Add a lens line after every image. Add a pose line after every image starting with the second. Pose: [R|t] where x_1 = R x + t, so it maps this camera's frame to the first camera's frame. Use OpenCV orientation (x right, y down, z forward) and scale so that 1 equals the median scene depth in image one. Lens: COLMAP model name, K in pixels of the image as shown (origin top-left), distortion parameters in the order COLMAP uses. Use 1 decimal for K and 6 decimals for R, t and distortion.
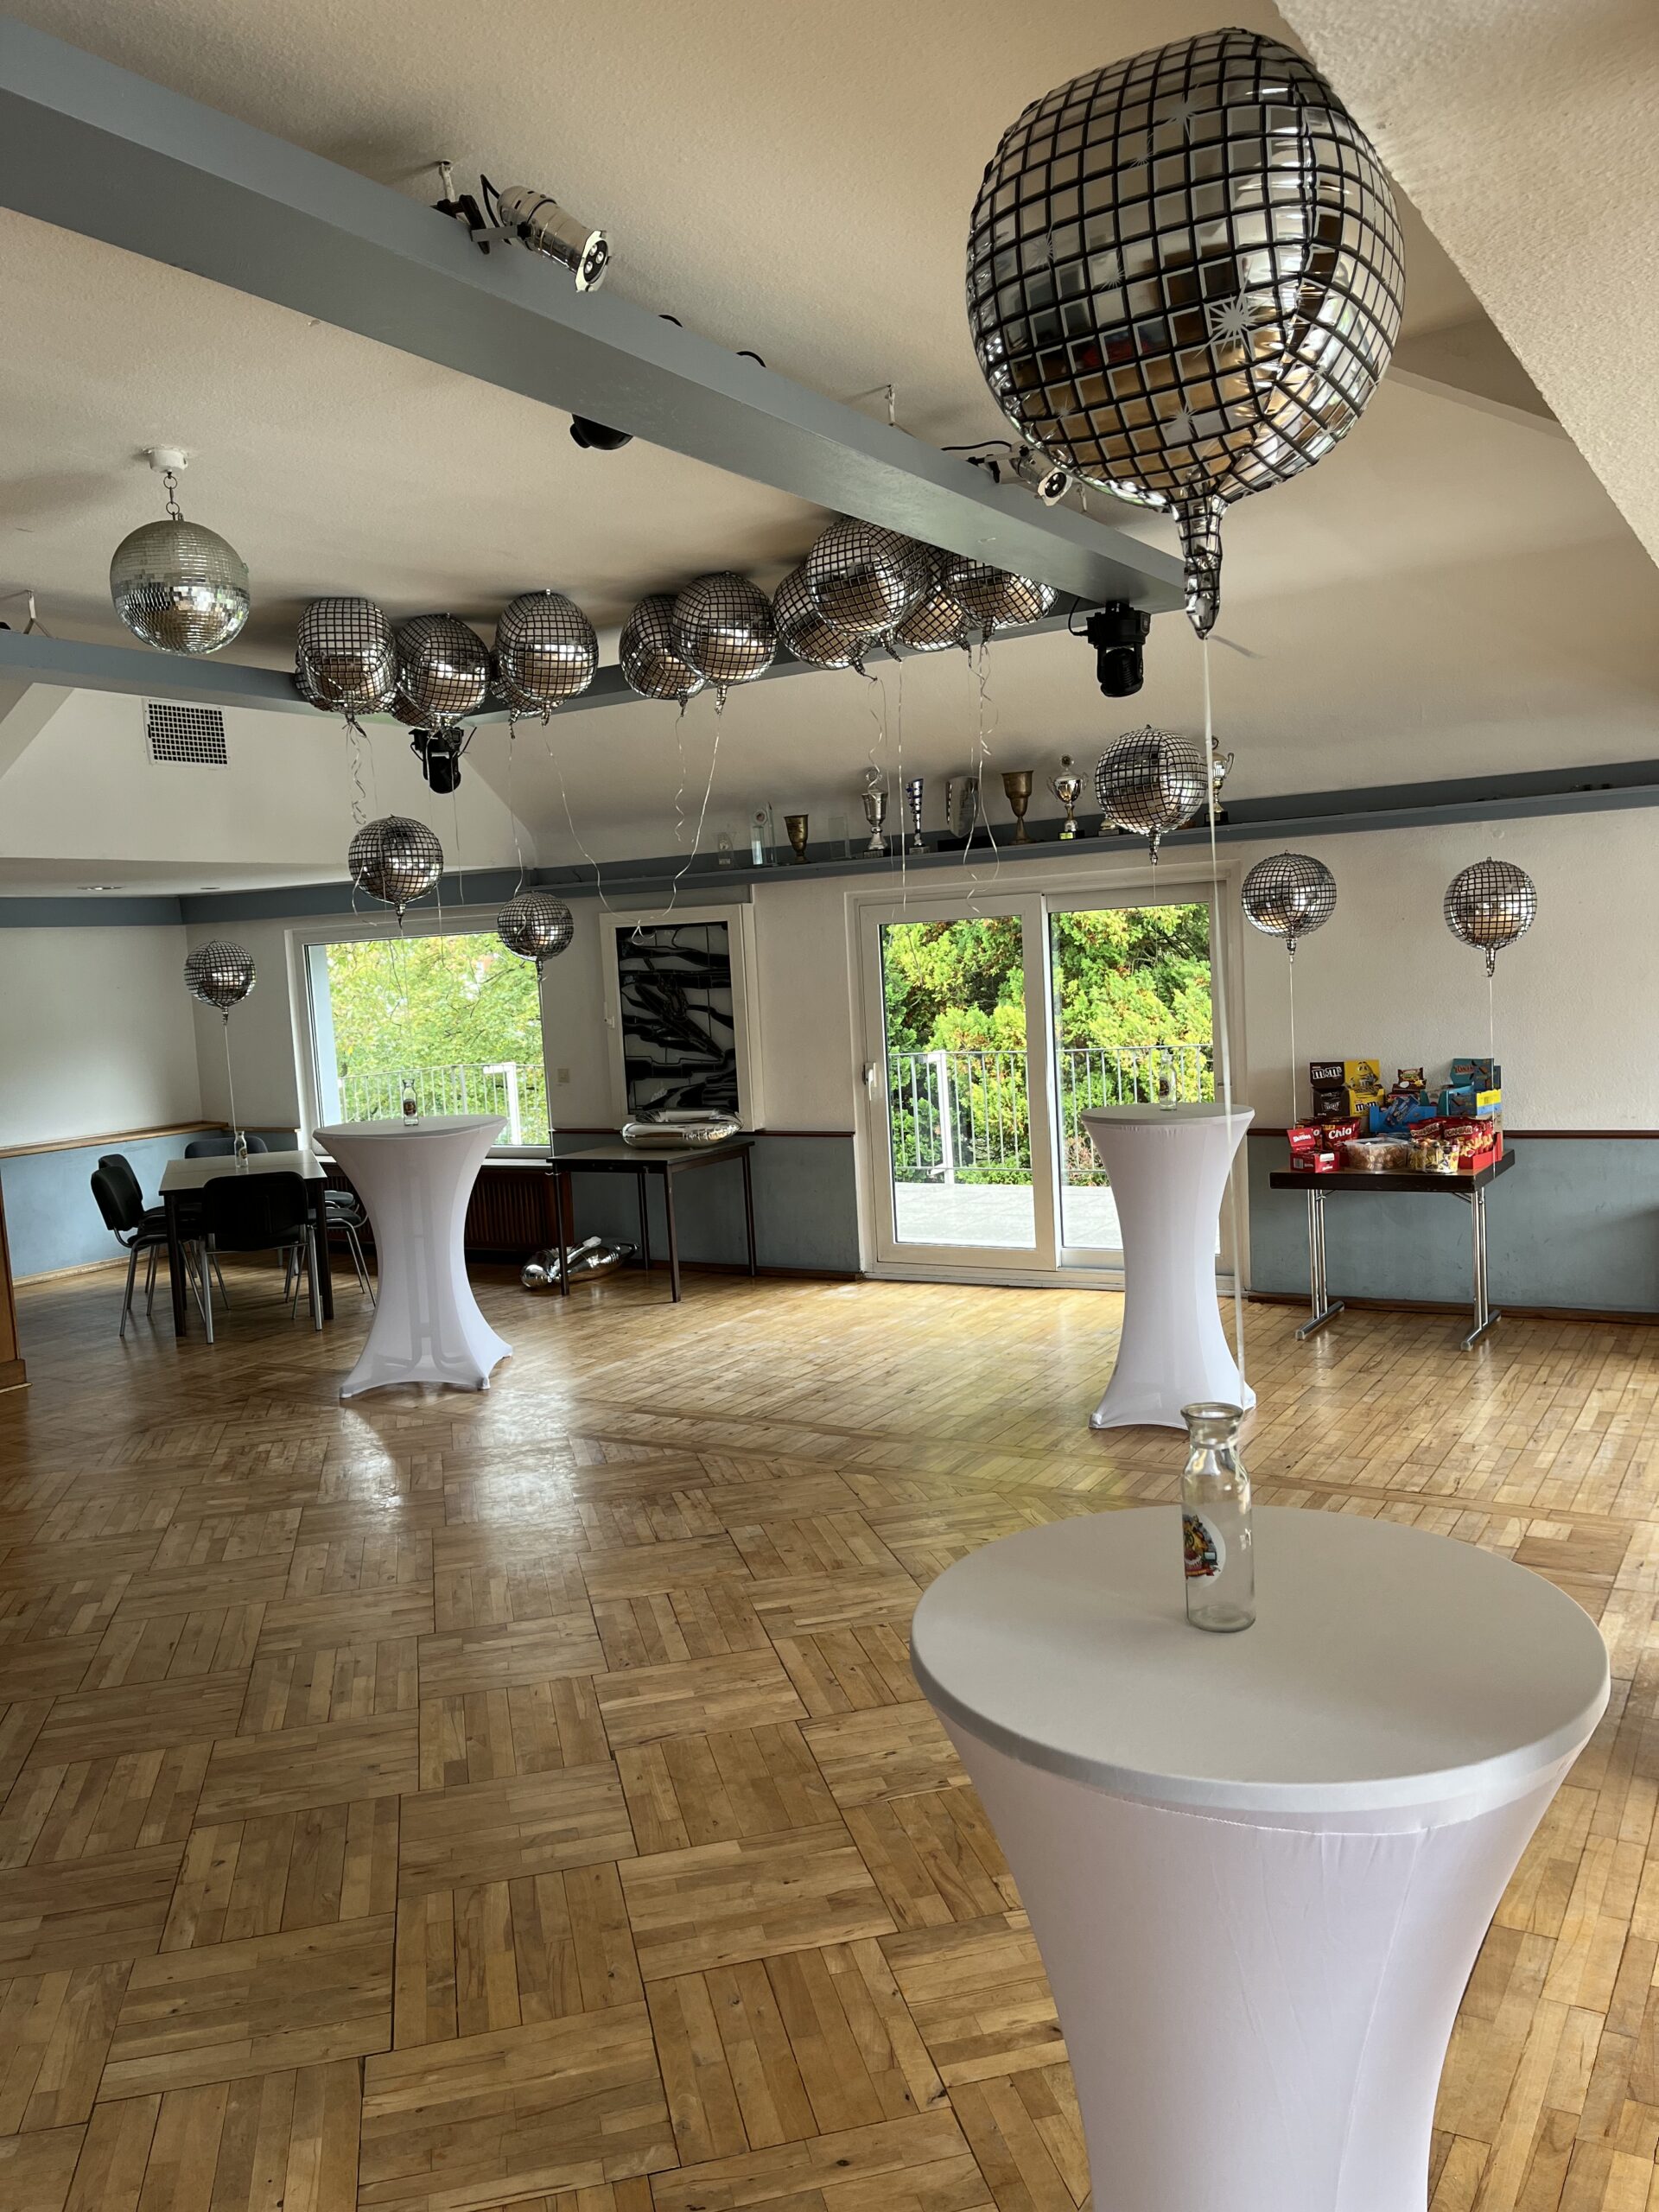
lens RADIAL K [[1673.4, 0, 829.5], [0, 1673.4, 1106.0], [0, 0, 1]] dist [0.075133, -0.106325]
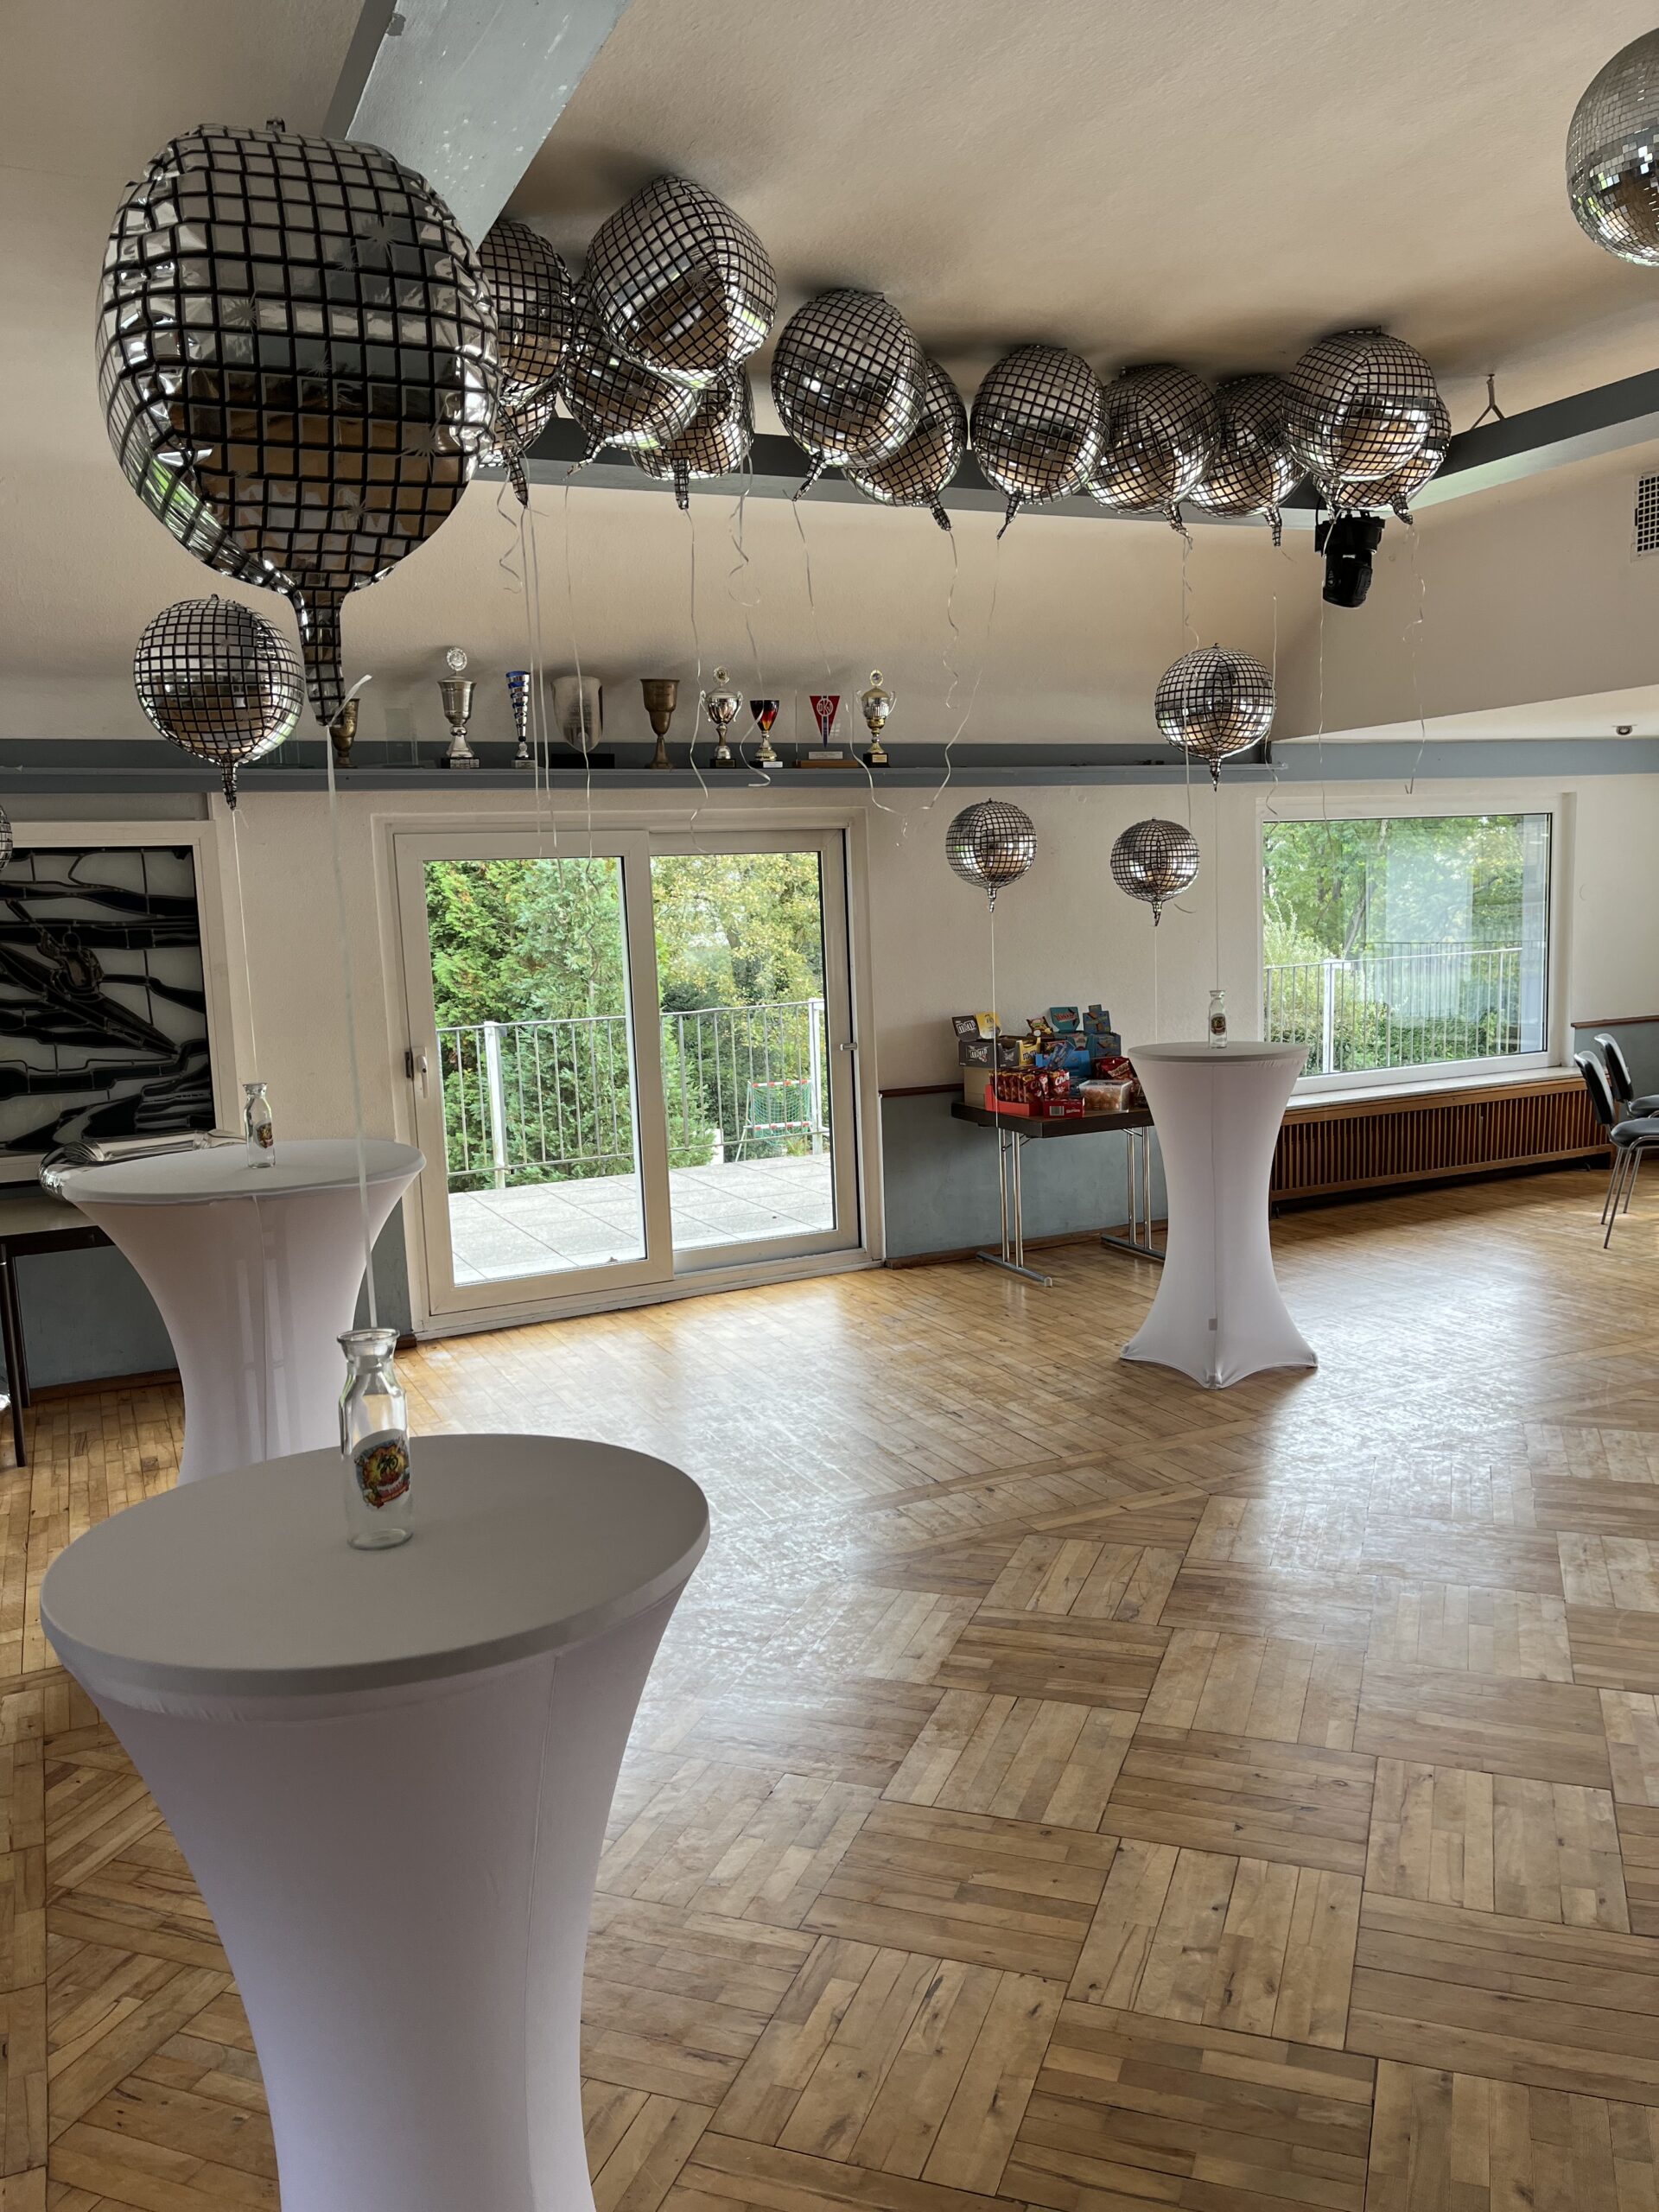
lens RADIAL K [[1685.6, 0, 875.3], [0, 1685.6, 1145.2], [0, 0, 1]] dist [0.077093, -0.115239]
pose [[0.547604, -0.098075, 0.830970, -0.559705], [0.076225, 0.994825, 0.067183, -0.020490], [-0.833259, 0.026551, 0.552245, 0.474854]]
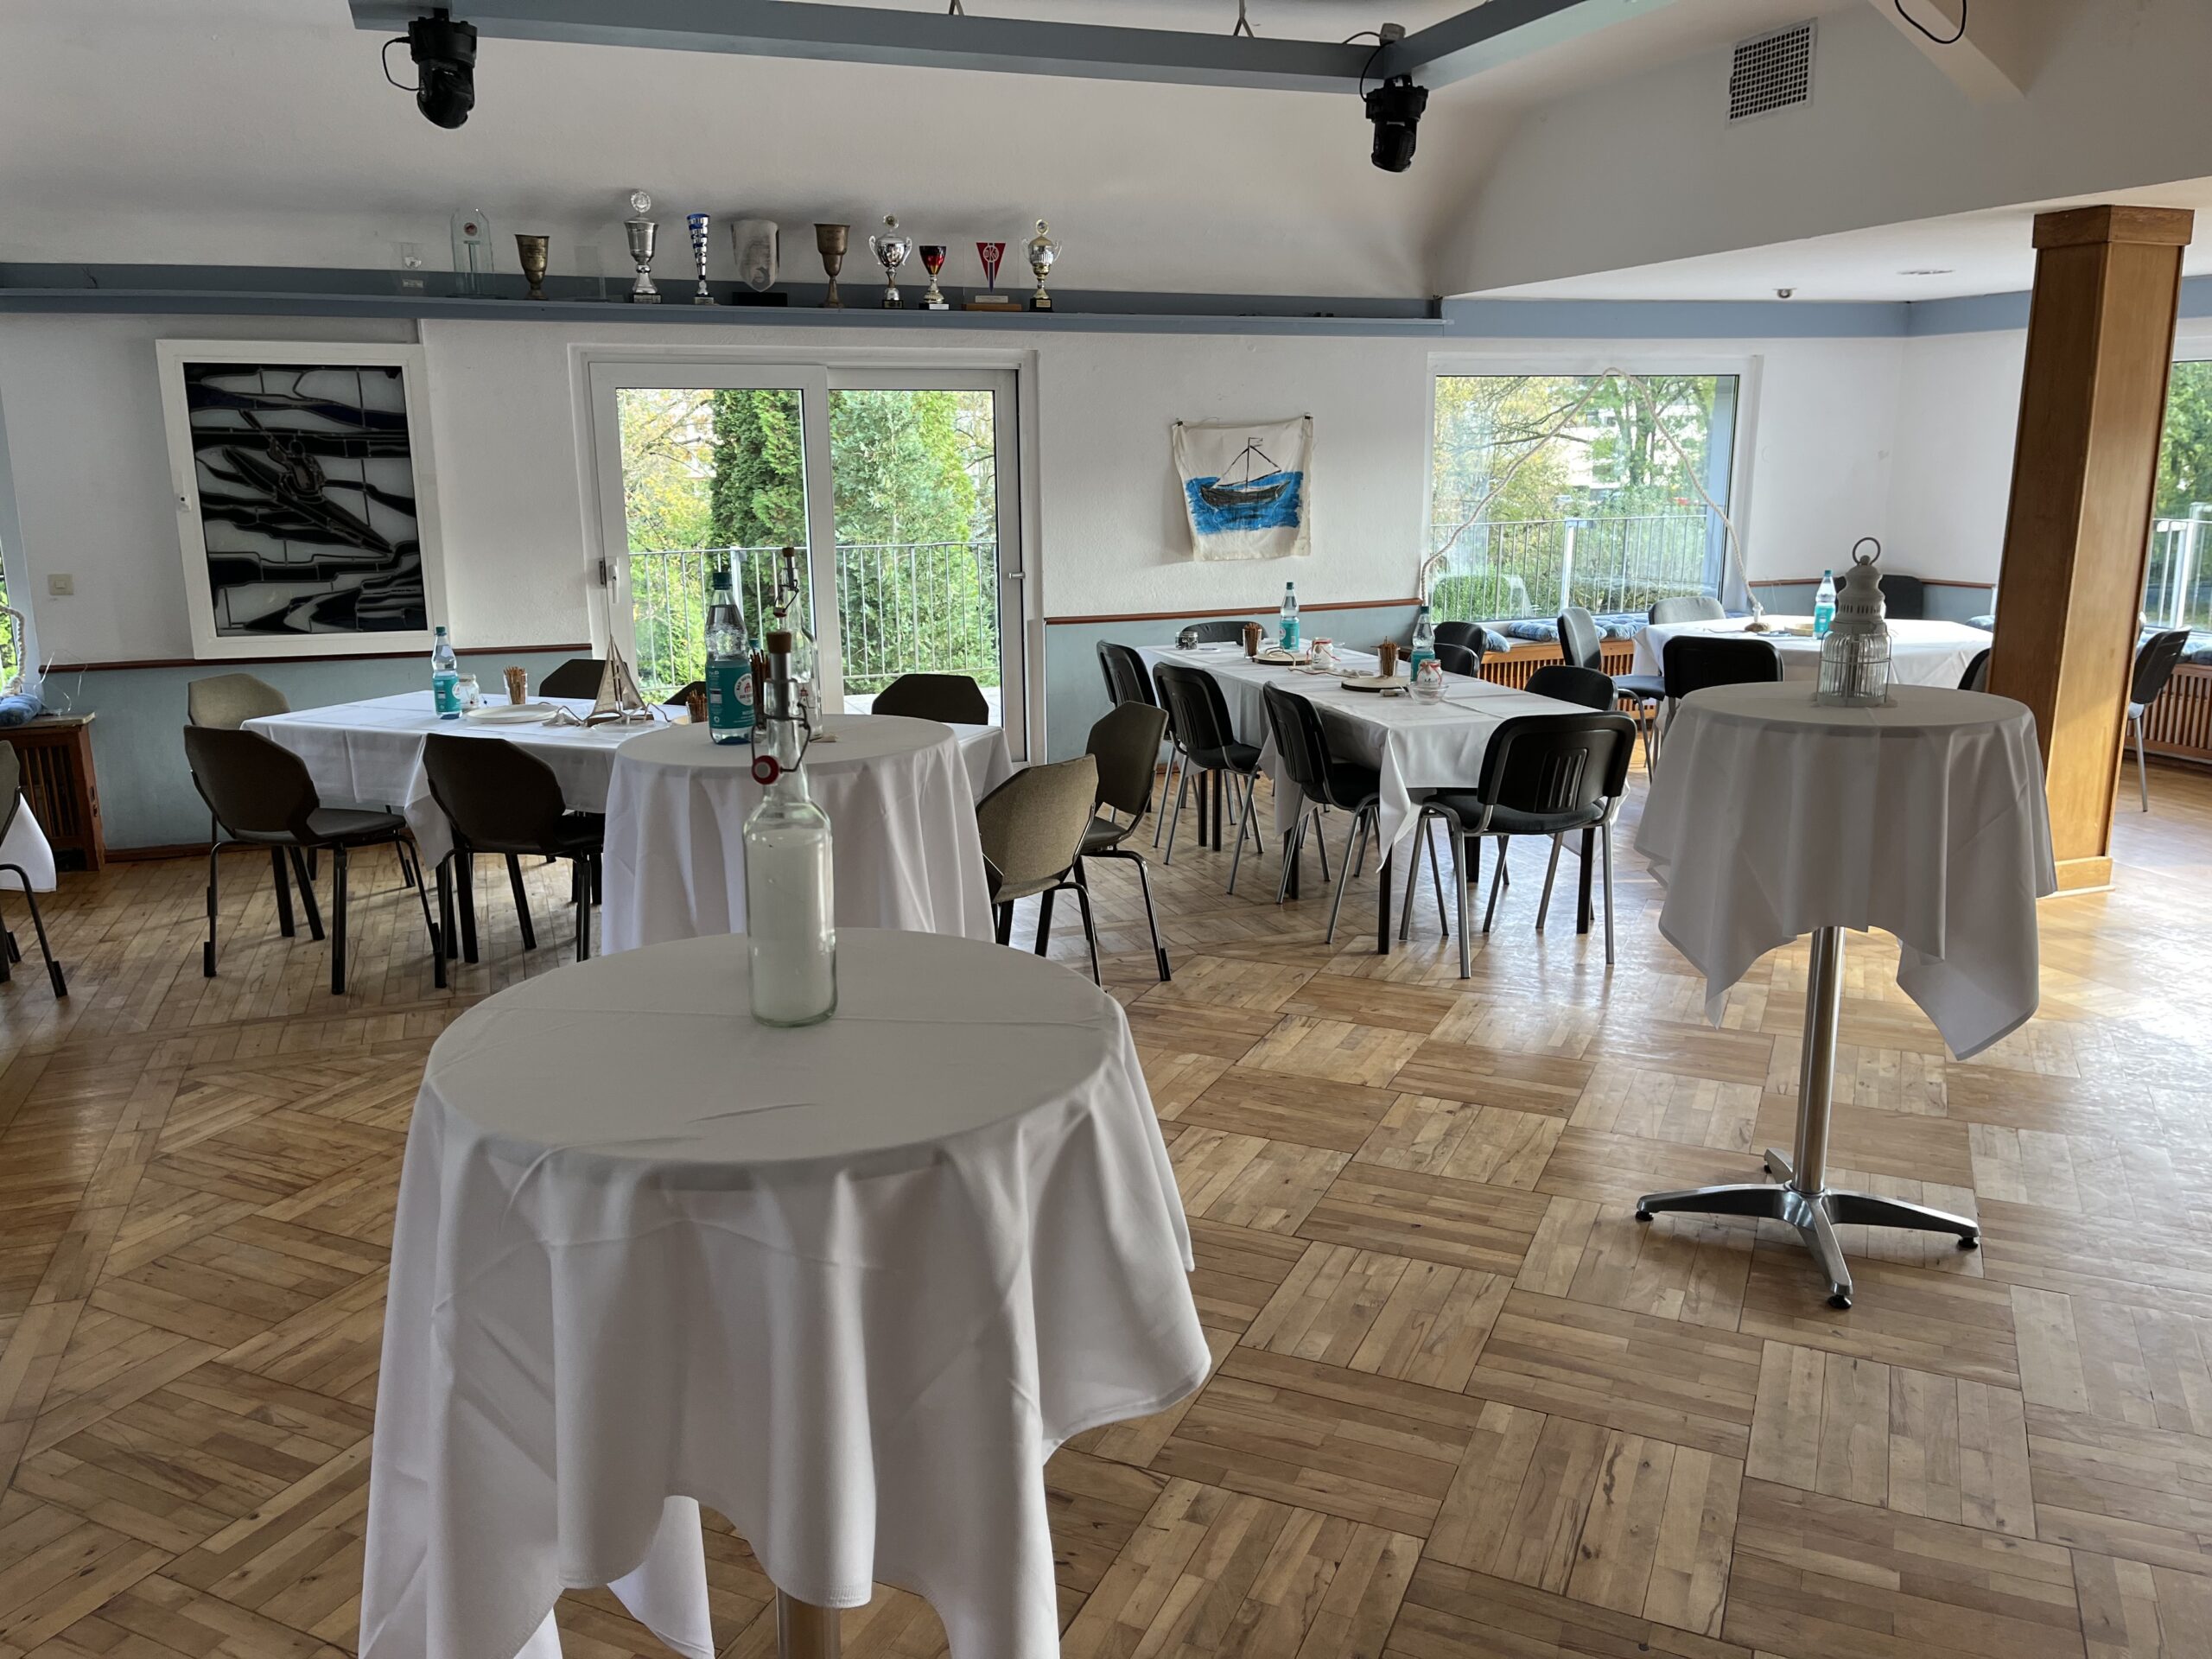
lens RADIAL K [[1719.3, 0, 1132.9], [0, 1719.3, 851.3], [0, 0, 1]] dist [0.039554, 0.000335]
pose [[0.612841, -0.138870, 0.777908, -0.572624], [0.040685, 0.988676, 0.144444, 0.005375], [-0.789158, -0.056872, 0.611551, 0.298565]]
